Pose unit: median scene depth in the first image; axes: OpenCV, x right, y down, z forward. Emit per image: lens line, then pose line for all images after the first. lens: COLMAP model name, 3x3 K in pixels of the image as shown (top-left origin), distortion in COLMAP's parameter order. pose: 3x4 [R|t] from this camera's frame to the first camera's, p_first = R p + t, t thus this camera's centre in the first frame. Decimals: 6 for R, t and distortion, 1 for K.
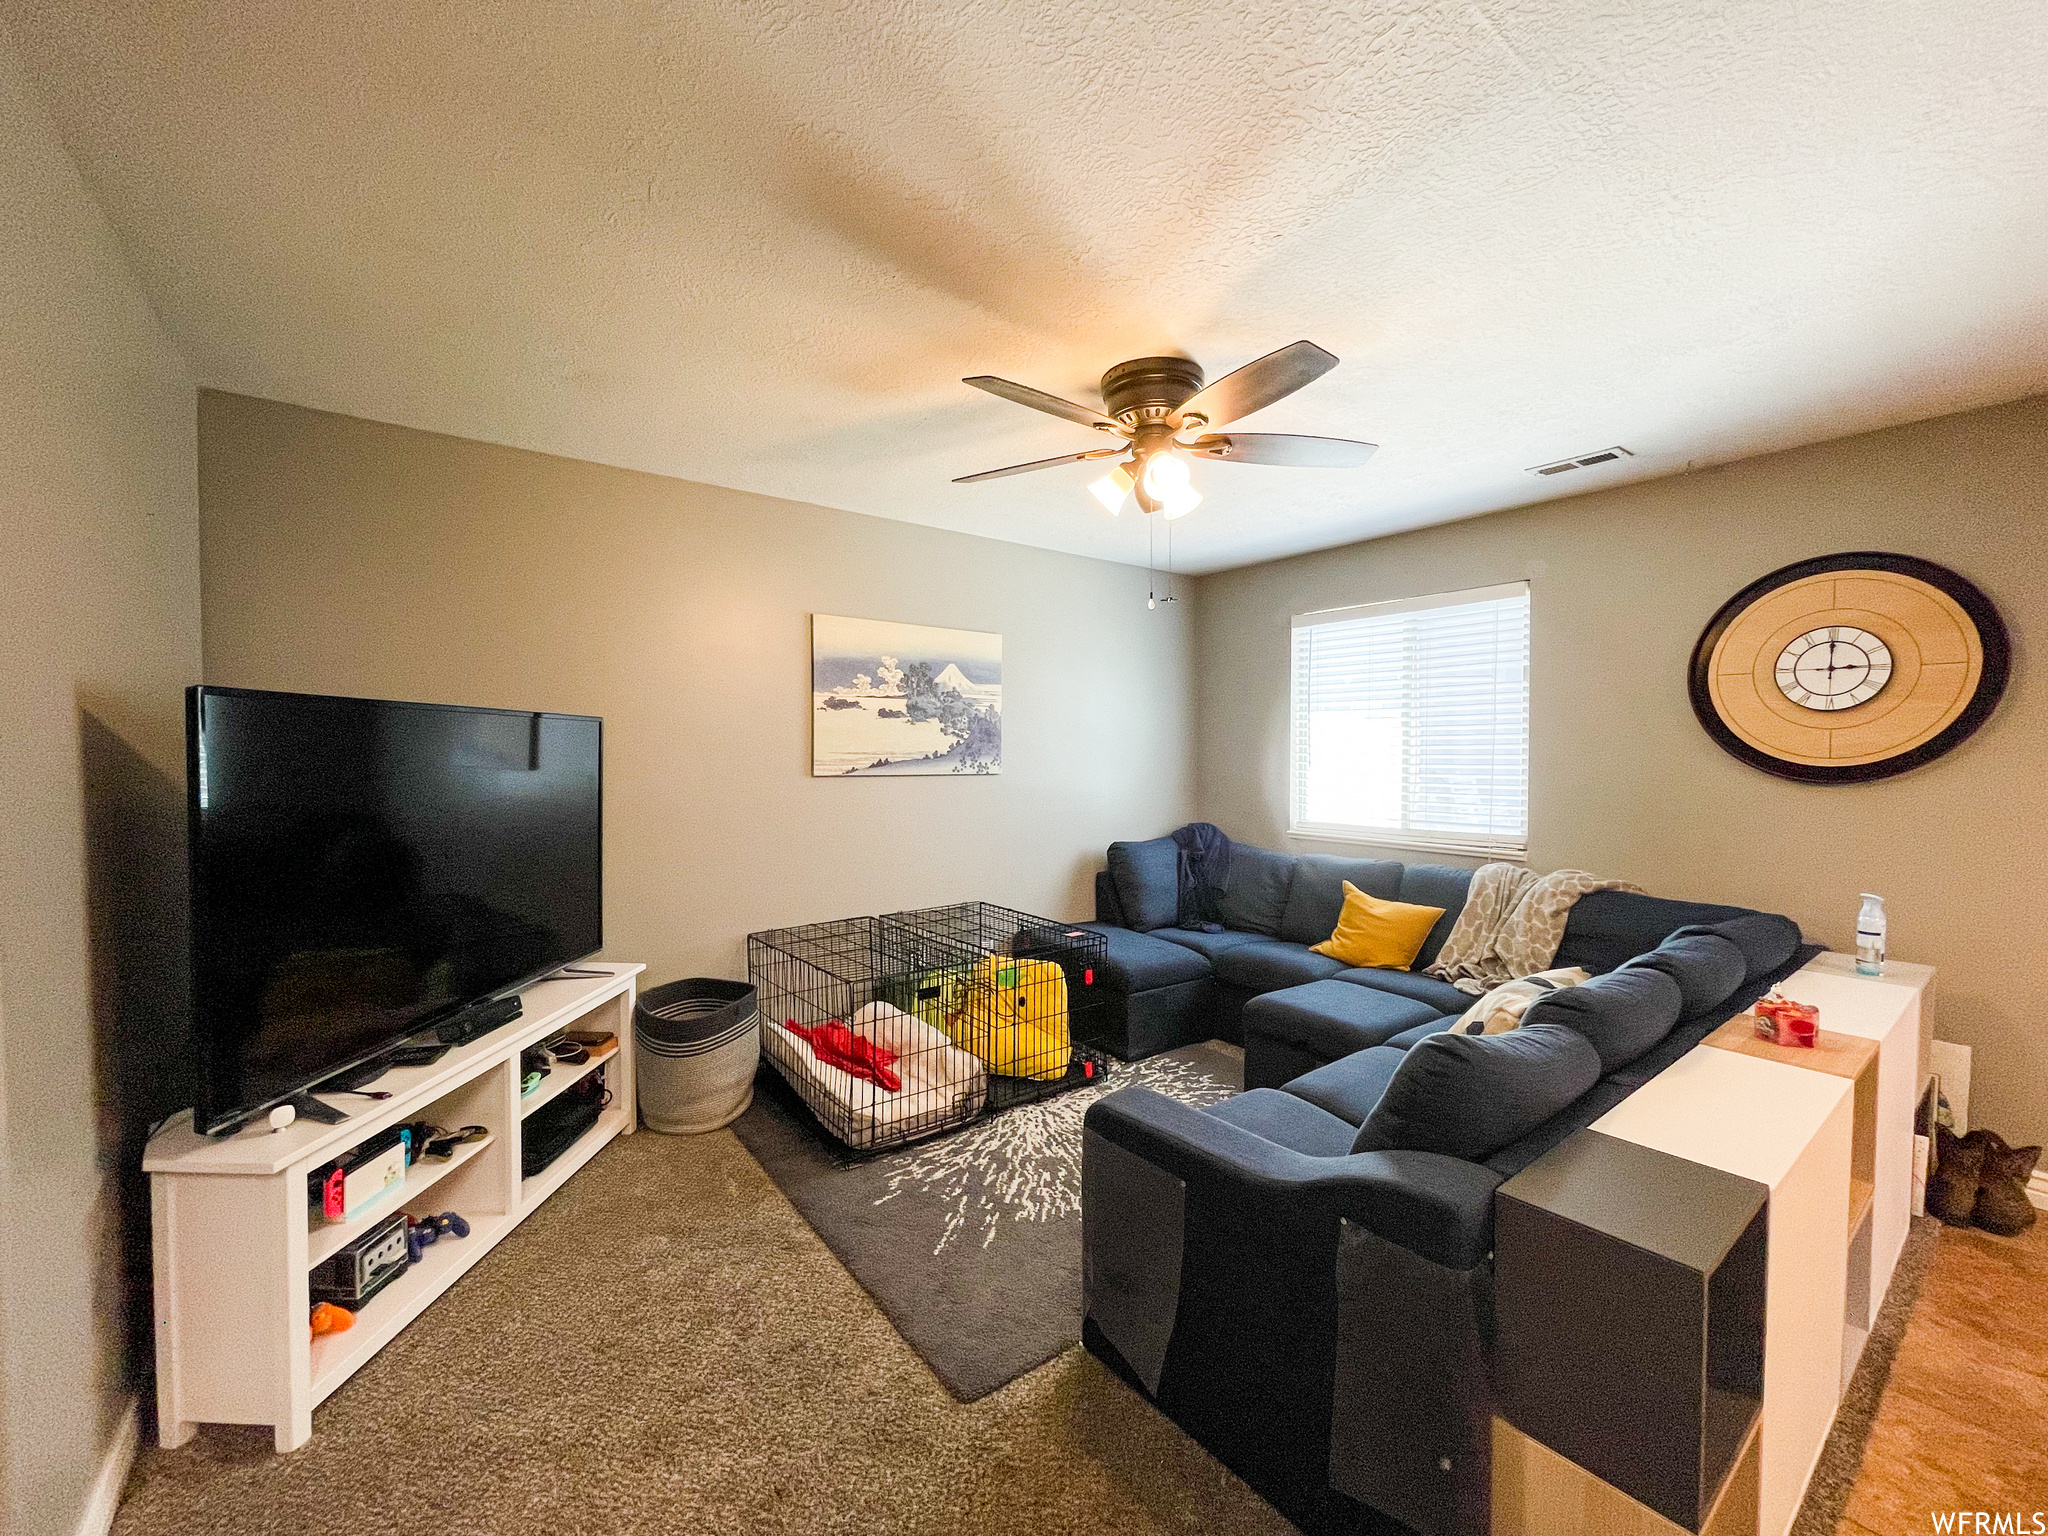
lens RADIAL K [[834.9, 0, 1029.8], [0, 834.9, 787.2], [0, 0, 1]] dist [0.006400, -0.000917]
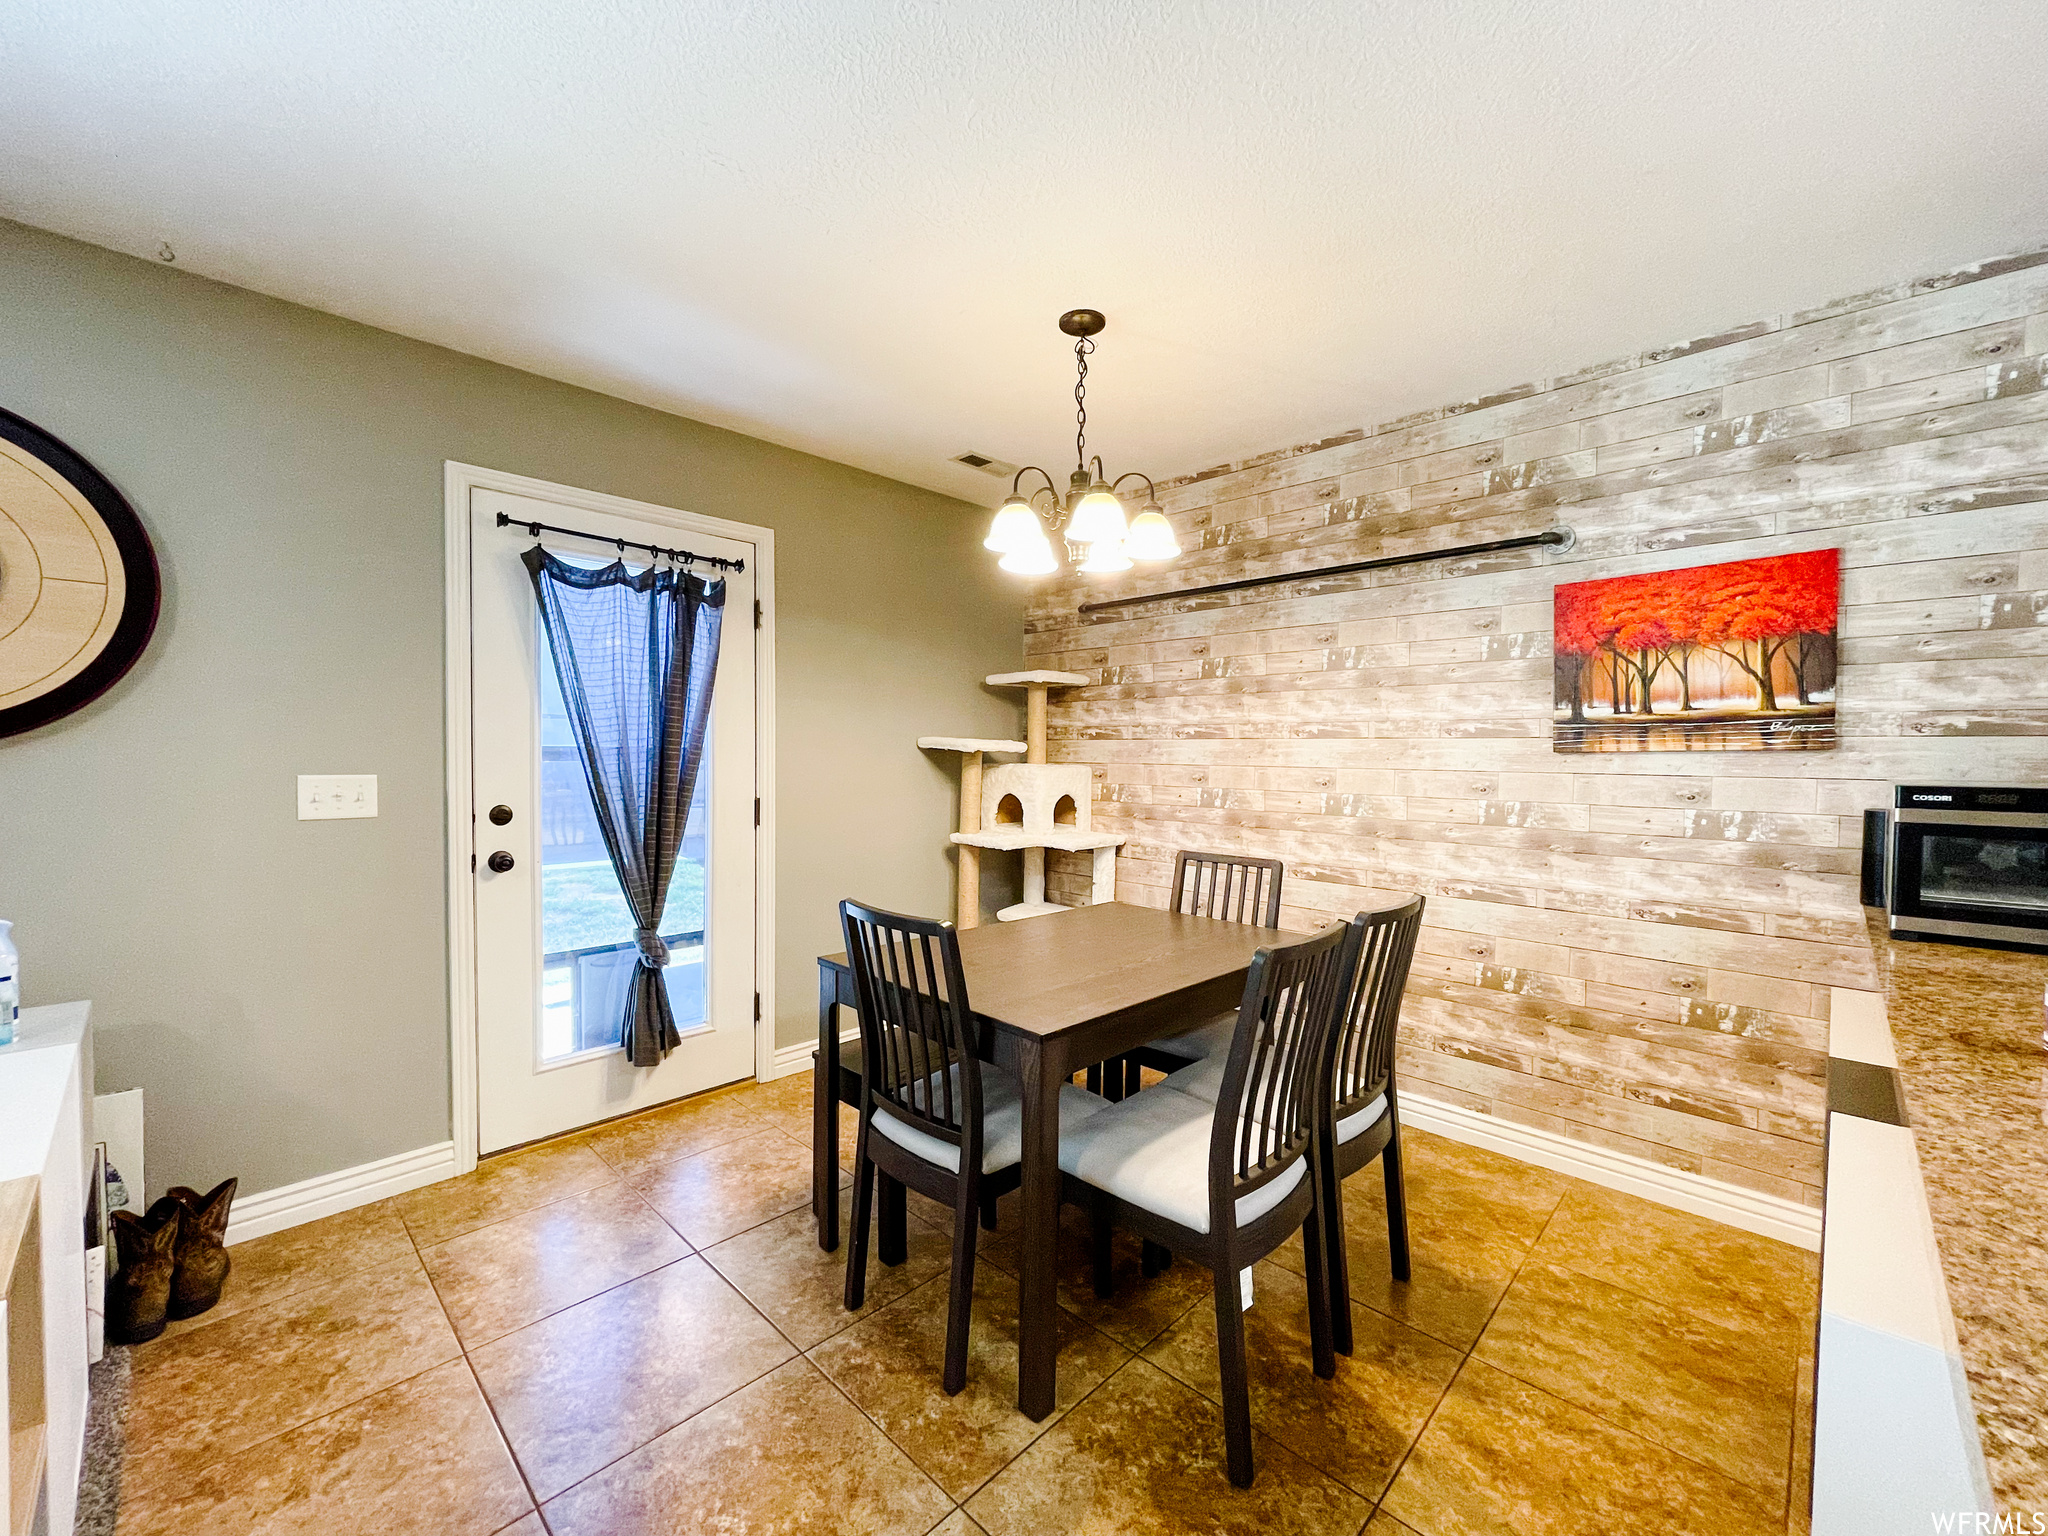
lens RADIAL K [[834.9, 0, 1015.5], [0, 834.9, 784.5], [0, 0, 1]] dist [0.006400, -0.000917]
pose [[-0.131753, -0.037547, 0.990571, 0.194629], [0.034814, 0.998491, 0.042477, 0.018706], [-0.990671, 0.040082, -0.130247, 0.220330]]
